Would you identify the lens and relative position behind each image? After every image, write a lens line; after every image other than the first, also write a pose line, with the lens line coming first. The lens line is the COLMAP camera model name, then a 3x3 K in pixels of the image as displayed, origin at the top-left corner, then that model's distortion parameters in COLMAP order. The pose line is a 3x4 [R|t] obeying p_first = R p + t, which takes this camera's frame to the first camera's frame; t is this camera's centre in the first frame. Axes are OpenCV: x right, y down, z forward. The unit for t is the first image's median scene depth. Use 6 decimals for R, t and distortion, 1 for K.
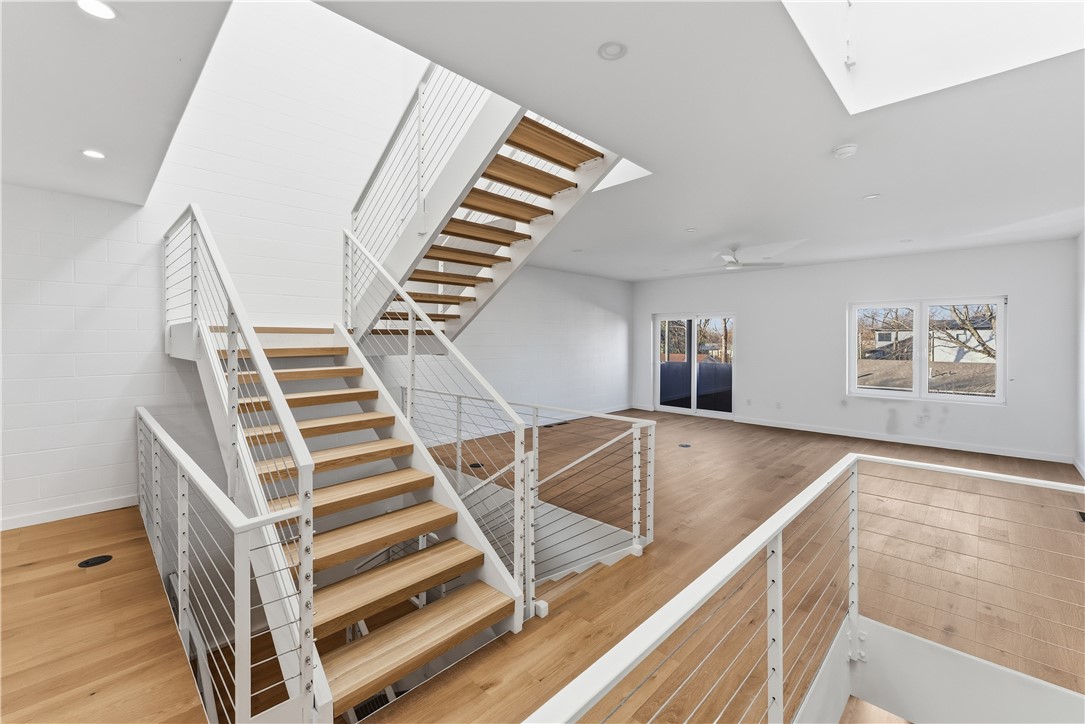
lens RADIAL K [[450.3, 0, 541.6], [0, 450.3, 344.3], [0, 0, 1]] dist [0.000741, 0.000053]
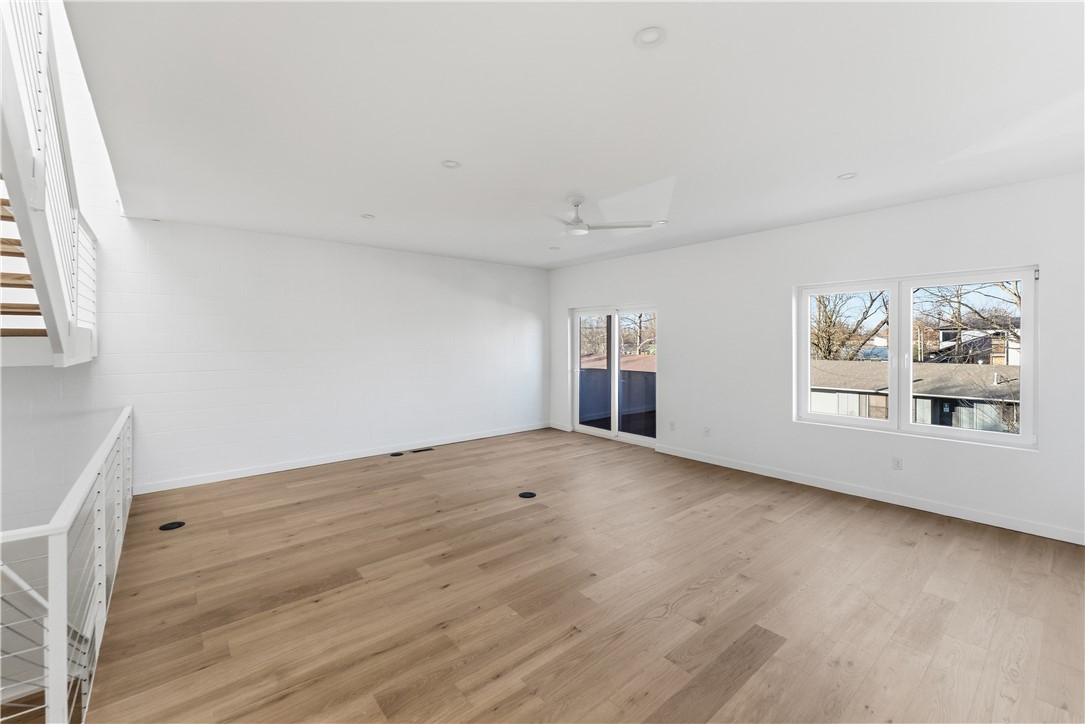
lens RADIAL K [[449.3, 0, 542.0], [0, 449.3, 354.2], [0, 0, 1]] dist [-0.000602, -0.000097]
pose [[0.994966, 0.000886, -0.100205, 0.276533], [0.001168, 0.999790, 0.020439, -0.003047], [0.100202, -0.020453, 0.994757, 0.217216]]
